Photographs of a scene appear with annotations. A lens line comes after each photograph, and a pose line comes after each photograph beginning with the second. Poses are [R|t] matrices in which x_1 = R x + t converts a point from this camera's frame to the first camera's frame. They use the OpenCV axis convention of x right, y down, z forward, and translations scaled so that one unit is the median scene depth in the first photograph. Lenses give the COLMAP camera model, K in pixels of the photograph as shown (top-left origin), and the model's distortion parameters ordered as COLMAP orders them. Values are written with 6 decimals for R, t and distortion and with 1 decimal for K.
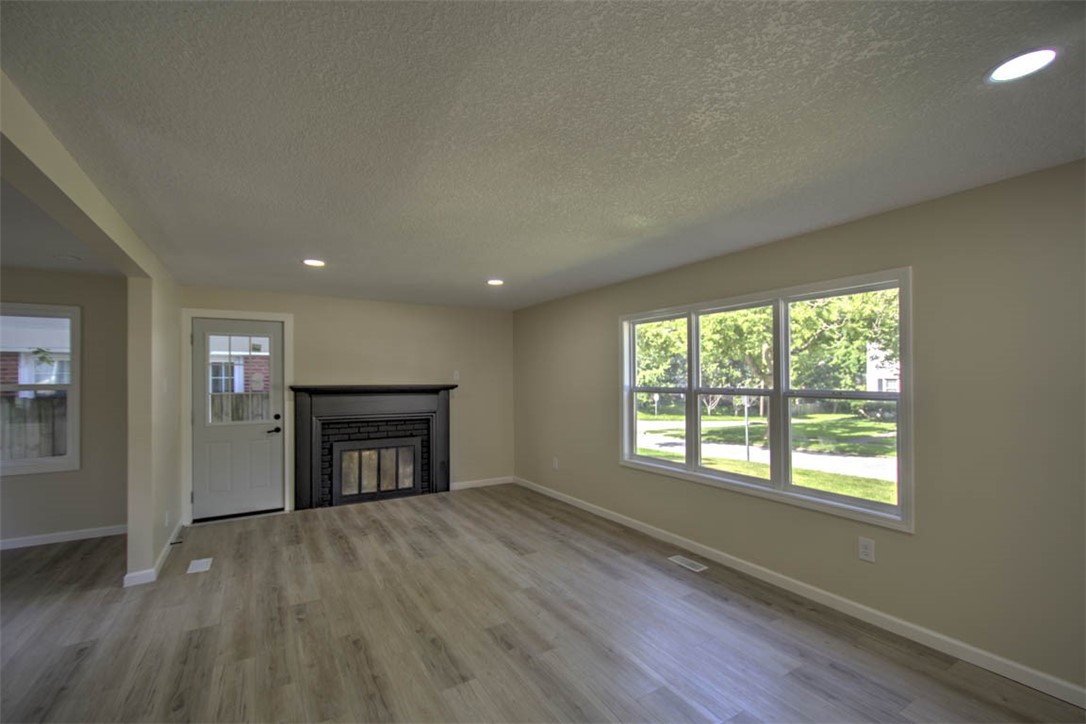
lens RADIAL K [[460.9, 0, 540.2], [0, 460.9, 378.3], [0, 0, 1]] dist [0.001016, -0.000107]
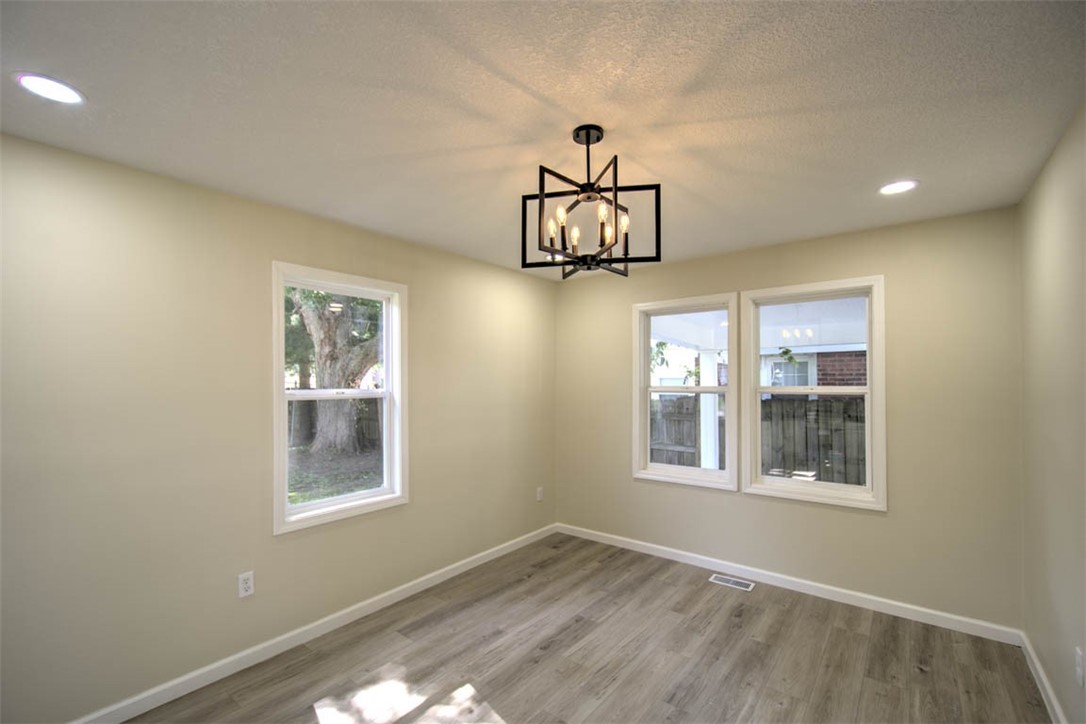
lens RADIAL K [[460.9, 0, 540.2], [0, 460.9, 378.3], [0, 0, 1]] dist [0.001016, -0.000107]
pose [[0.345533, -0.003279, -0.938401, -0.488866], [0.003804, 0.999991, -0.002093, -0.002679], [0.938399, -0.002846, 0.345543, 0.255805]]
